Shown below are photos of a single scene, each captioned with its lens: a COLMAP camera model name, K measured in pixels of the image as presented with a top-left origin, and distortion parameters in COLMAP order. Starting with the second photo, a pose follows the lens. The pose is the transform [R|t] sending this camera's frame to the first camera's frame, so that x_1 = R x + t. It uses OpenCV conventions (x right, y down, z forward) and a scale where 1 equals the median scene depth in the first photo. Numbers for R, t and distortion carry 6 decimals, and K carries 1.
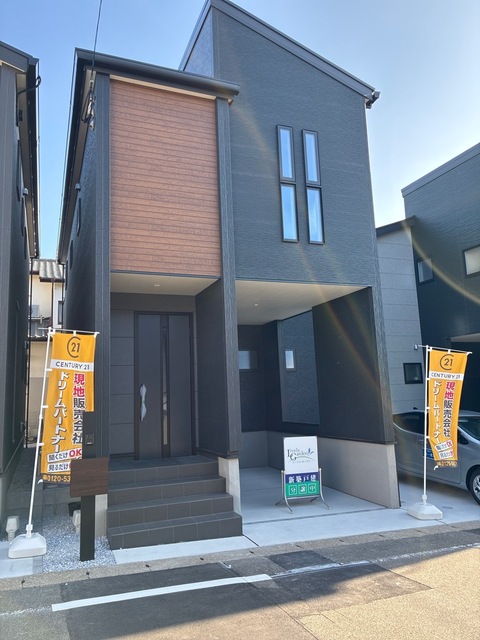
lens RADIAL K [[479.8, 0, 240.0], [0, 479.8, 320.0], [0, 0, 1]] dist [-0.006574, -0.003969]
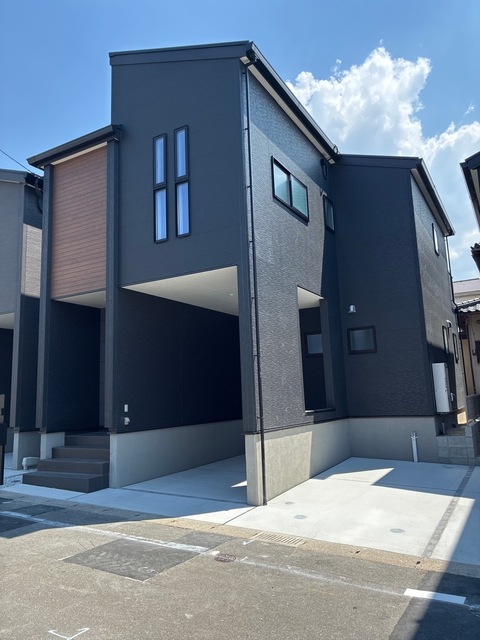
lens RADIAL K [[483.4, 0, 240.0], [0, 483.4, 320.0], [0, 0, 1]] dist [0.005910, 0.002902]
pose [[0.613117, -0.105457, -0.782922, 1.032814], [0.121419, 0.991854, -0.038514, 0.074565], [0.780606, -0.071448, 0.620927, 0.437595]]
